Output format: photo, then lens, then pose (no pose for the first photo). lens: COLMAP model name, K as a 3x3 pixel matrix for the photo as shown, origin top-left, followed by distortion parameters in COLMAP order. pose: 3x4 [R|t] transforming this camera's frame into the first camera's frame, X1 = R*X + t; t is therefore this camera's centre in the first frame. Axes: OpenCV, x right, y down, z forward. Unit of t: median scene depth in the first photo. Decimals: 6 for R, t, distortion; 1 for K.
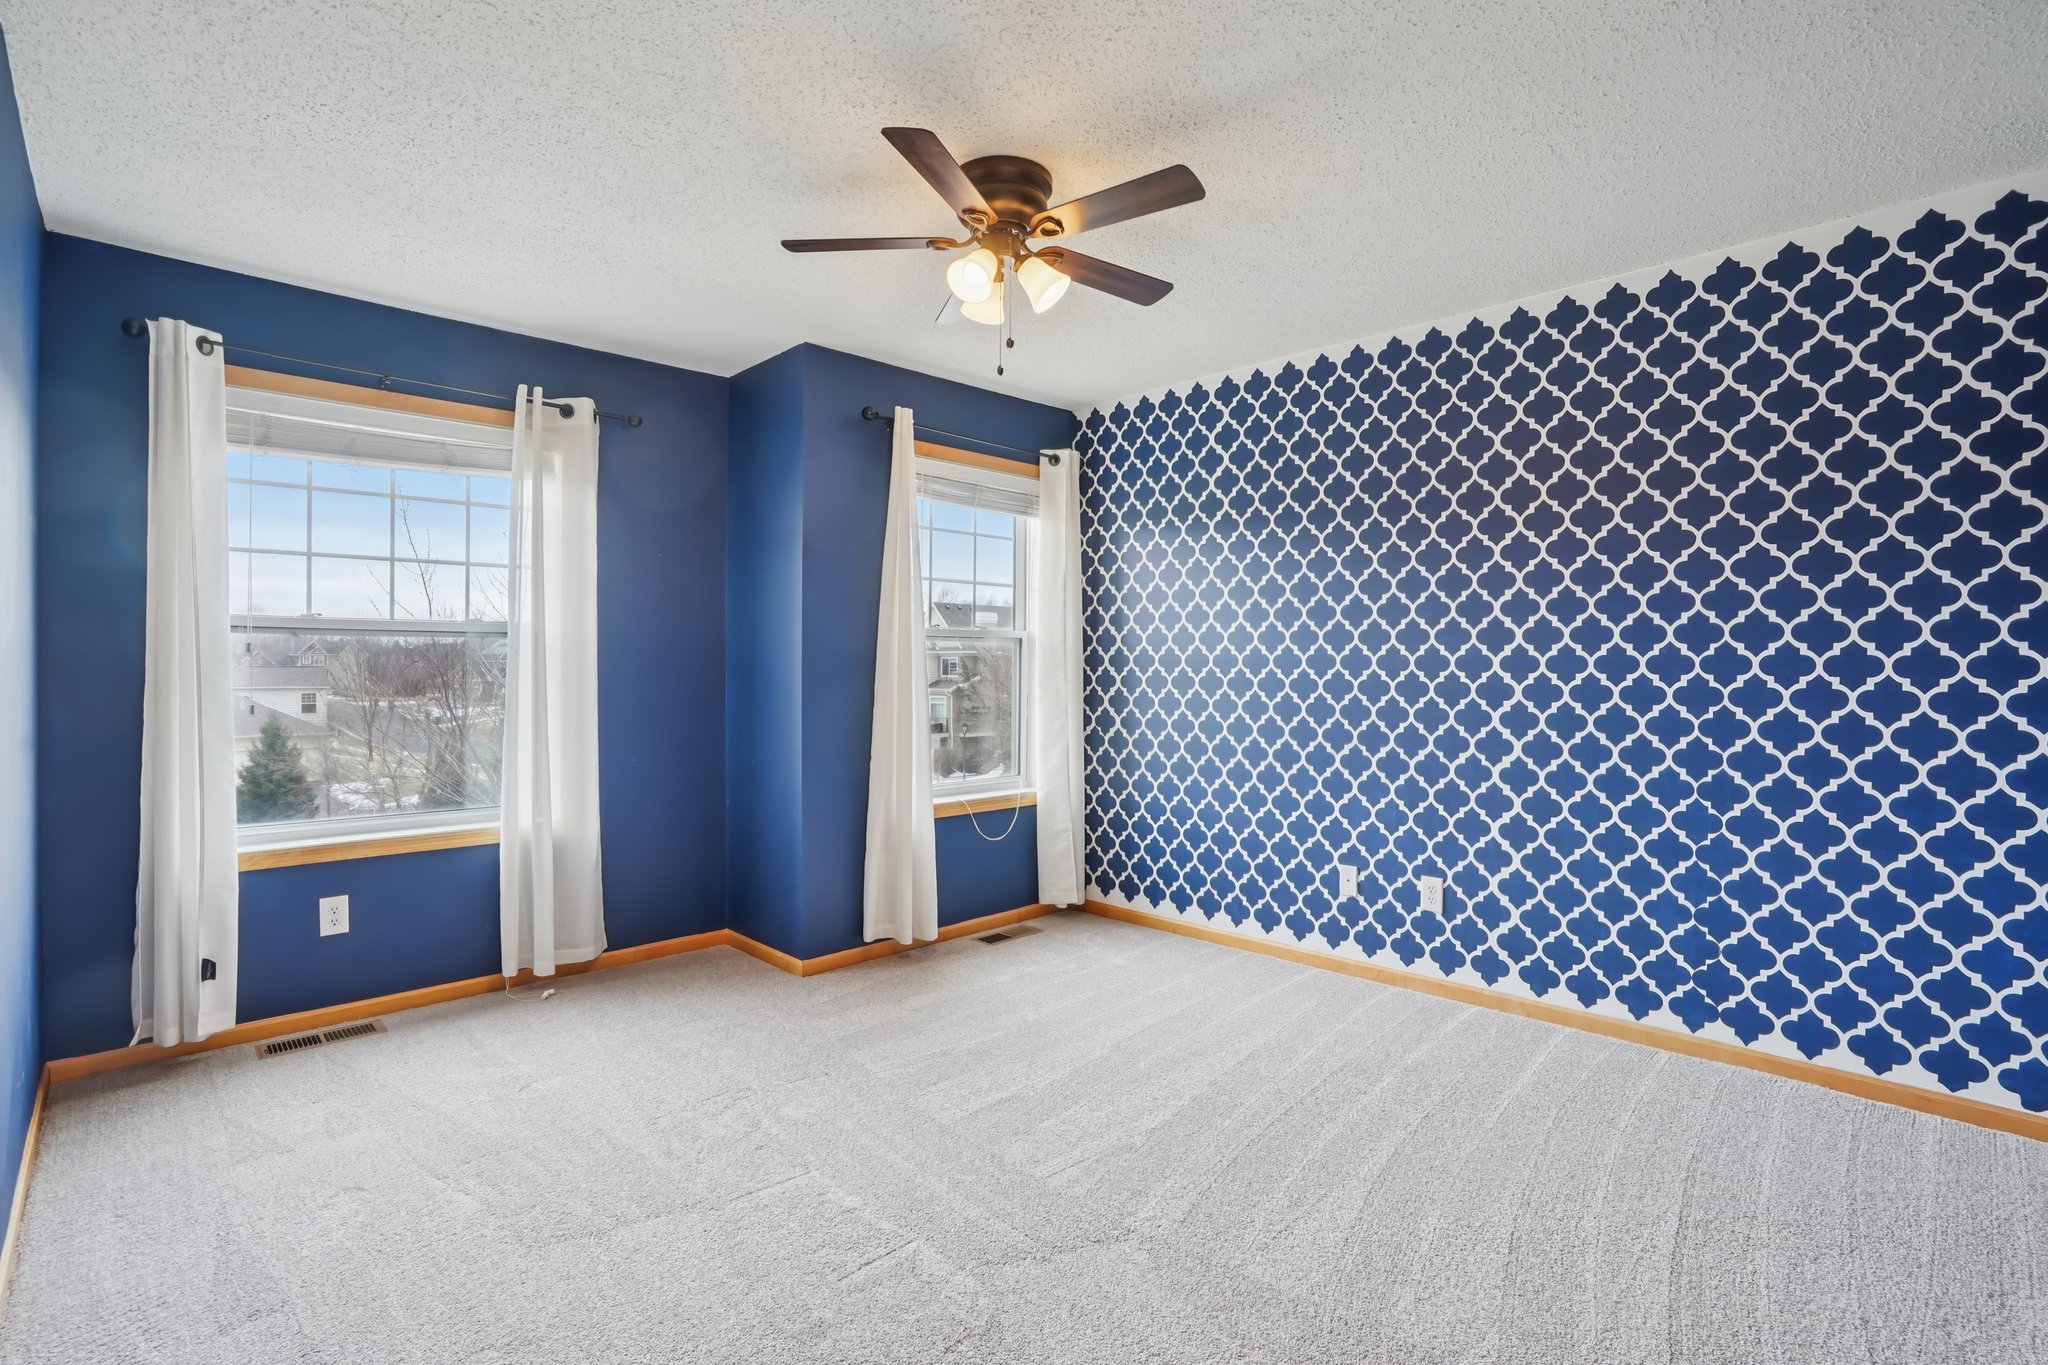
lens RADIAL K [[976.3, 0, 1044.1], [0, 976.3, 664.9], [0, 0, 1]] dist [-0.073211, 0.036749]
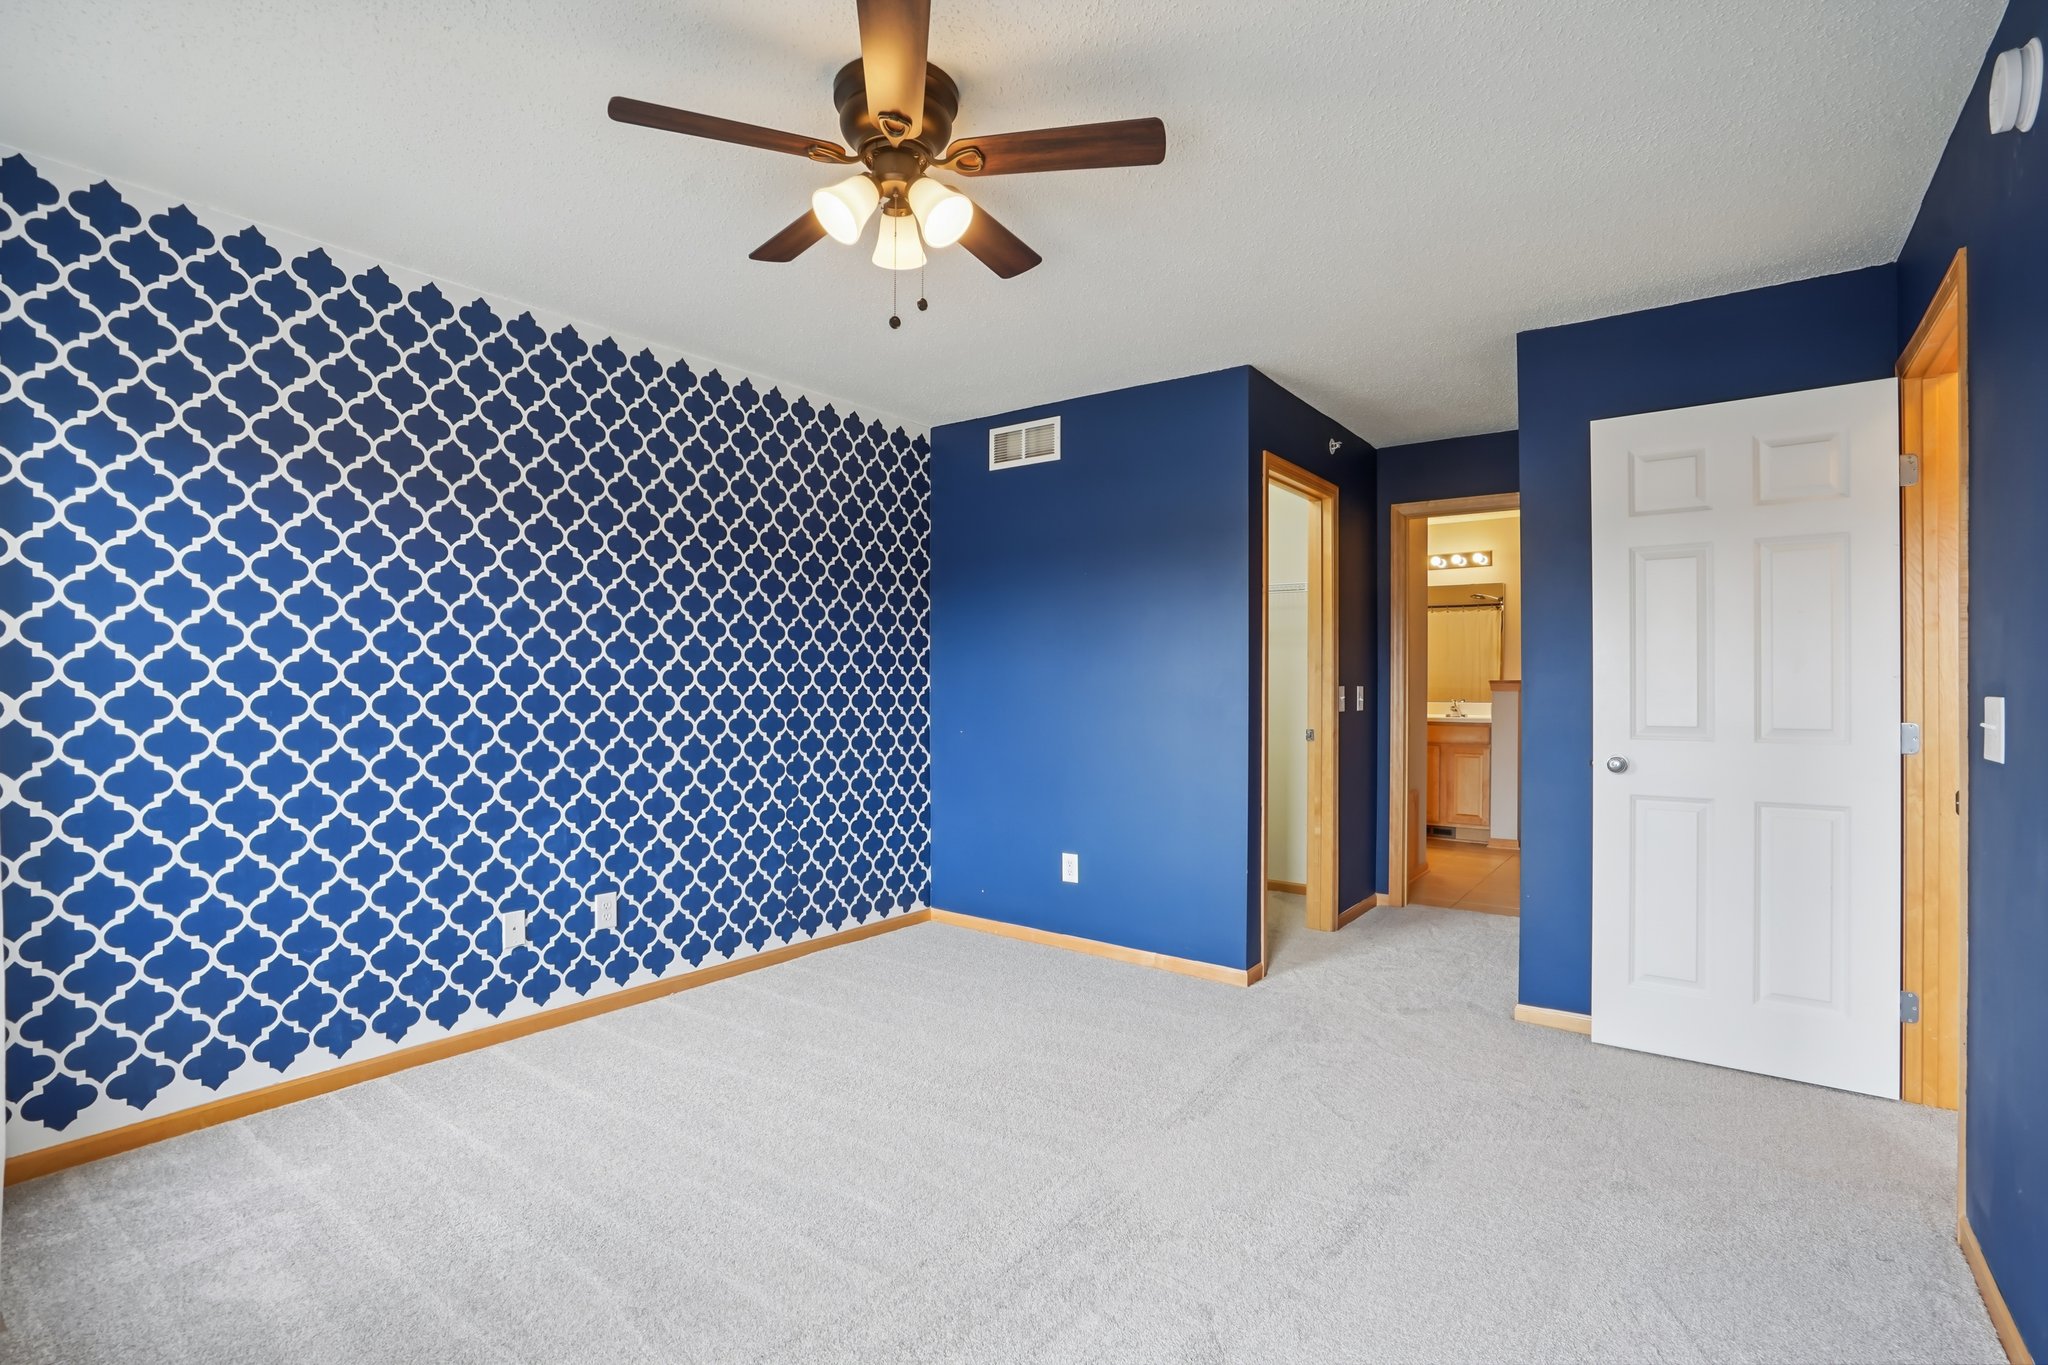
lens RADIAL K [[965.5, 0, 1026.4], [0, 965.5, 677.9], [0, 0, 1]] dist [-0.053498, 0.018734]
pose [[-0.158052, -0.001082, 0.987430, -0.596296], [-0.005029, 0.999987, 0.000290, -0.002732], [-0.987418, -0.004920, -0.158056, 0.691010]]
